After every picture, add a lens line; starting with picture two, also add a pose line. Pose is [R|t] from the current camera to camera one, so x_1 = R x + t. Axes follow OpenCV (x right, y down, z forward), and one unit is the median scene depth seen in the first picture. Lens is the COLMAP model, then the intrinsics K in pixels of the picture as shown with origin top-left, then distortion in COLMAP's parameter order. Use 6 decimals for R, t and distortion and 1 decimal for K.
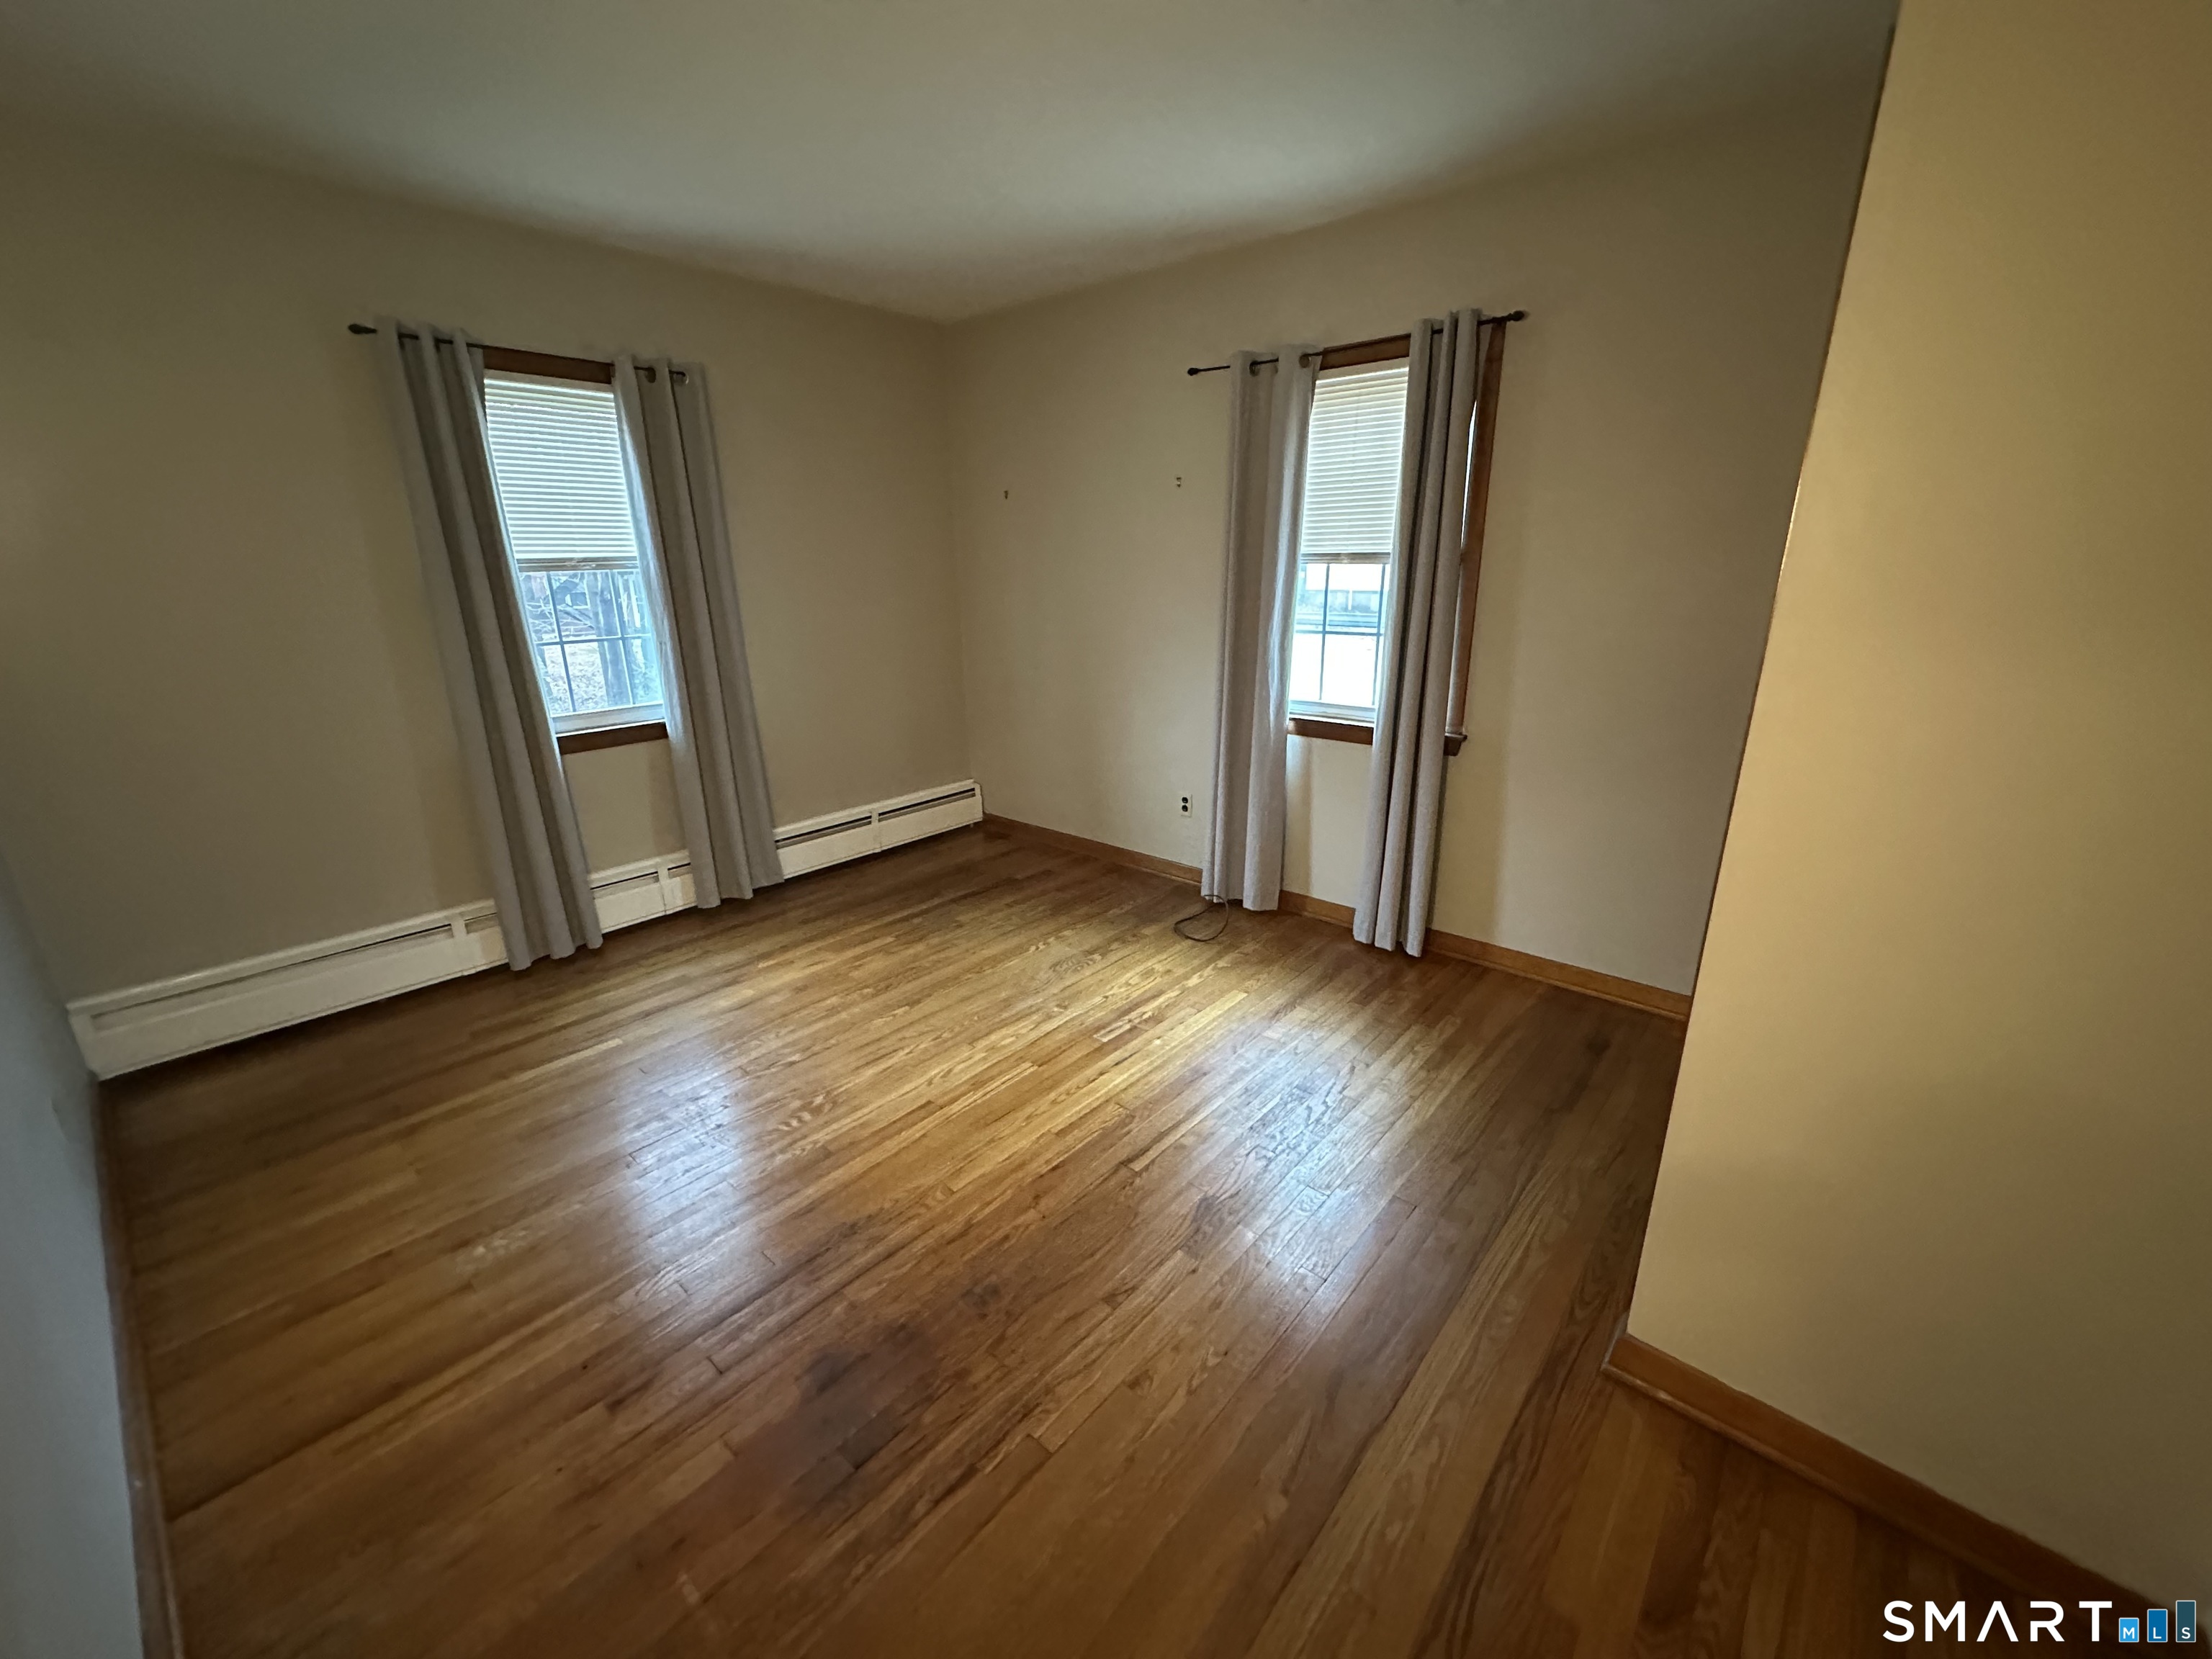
lens RADIAL K [[878.5, 0, 1109.3], [0, 878.5, 830.1], [0, 0, 1]] dist [-0.003604, -0.000342]
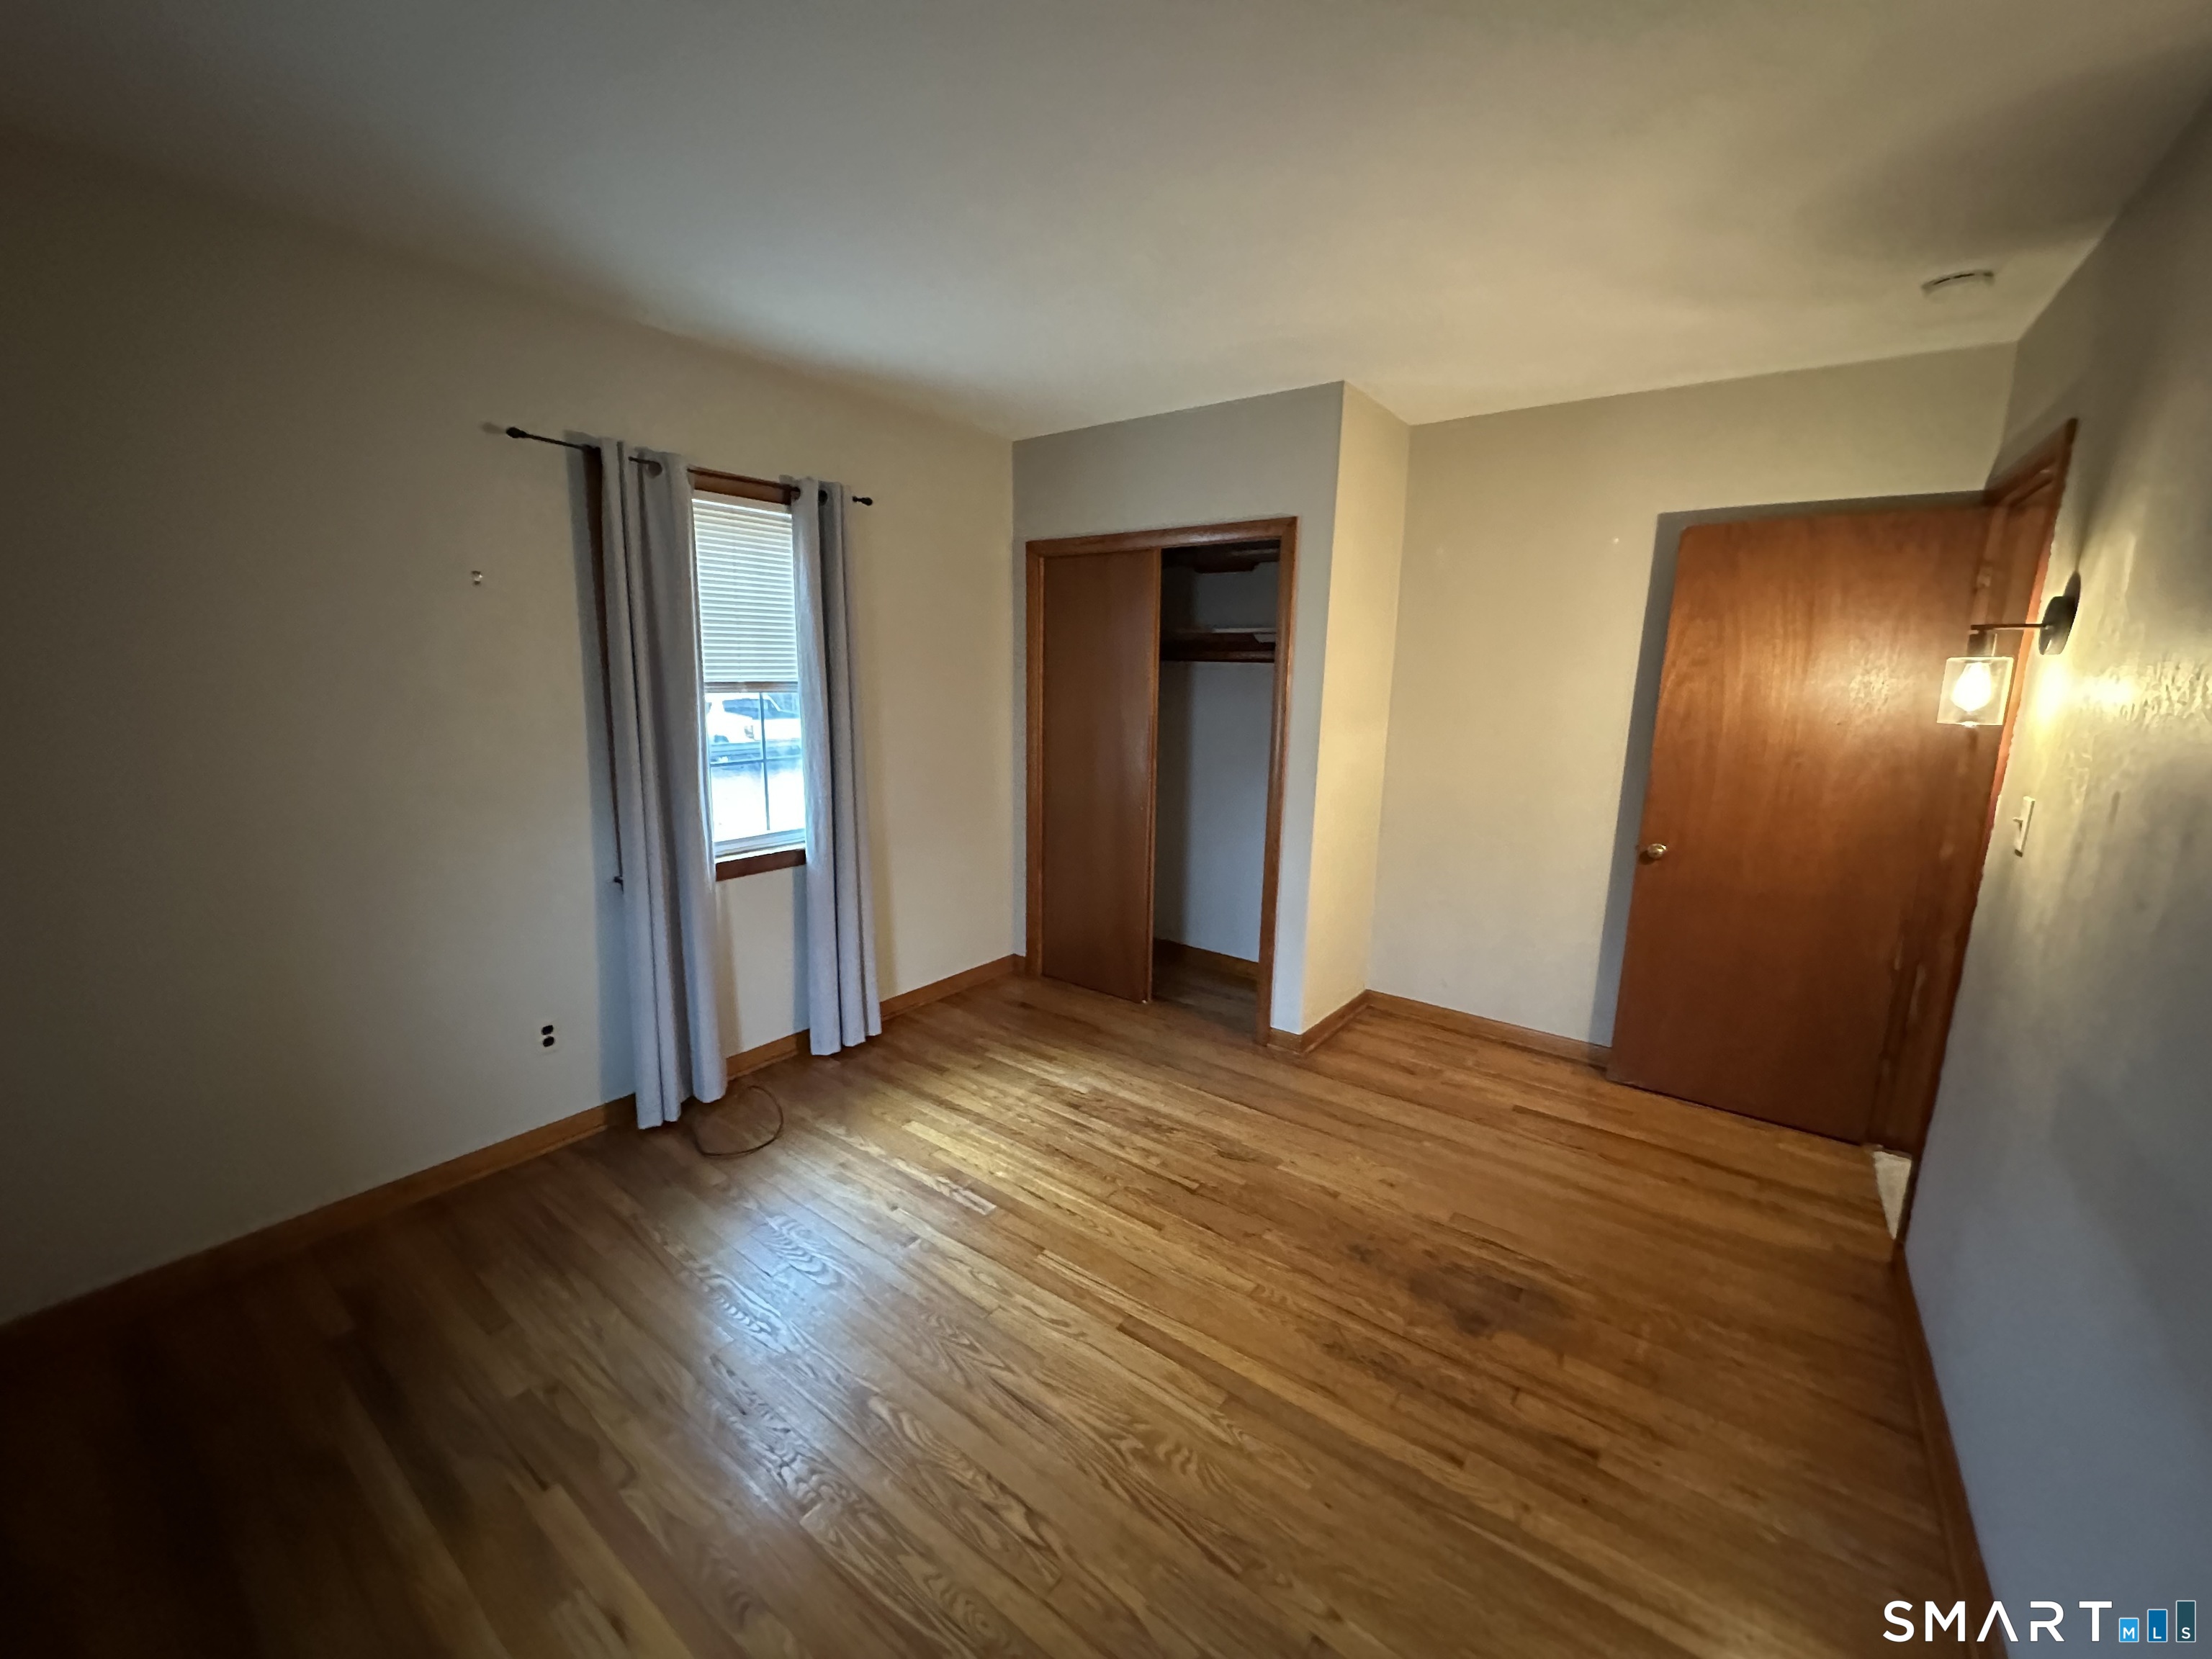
lens RADIAL K [[878.5, 0, 1105.2], [0, 878.5, 825.1], [0, 0, 1]] dist [-0.003604, -0.000342]
pose [[-0.073004, -0.172243, 0.982345, -0.740879], [0.278504, 0.942269, 0.185914, -0.239597], [-0.957656, 0.287160, -0.020819, 0.696824]]
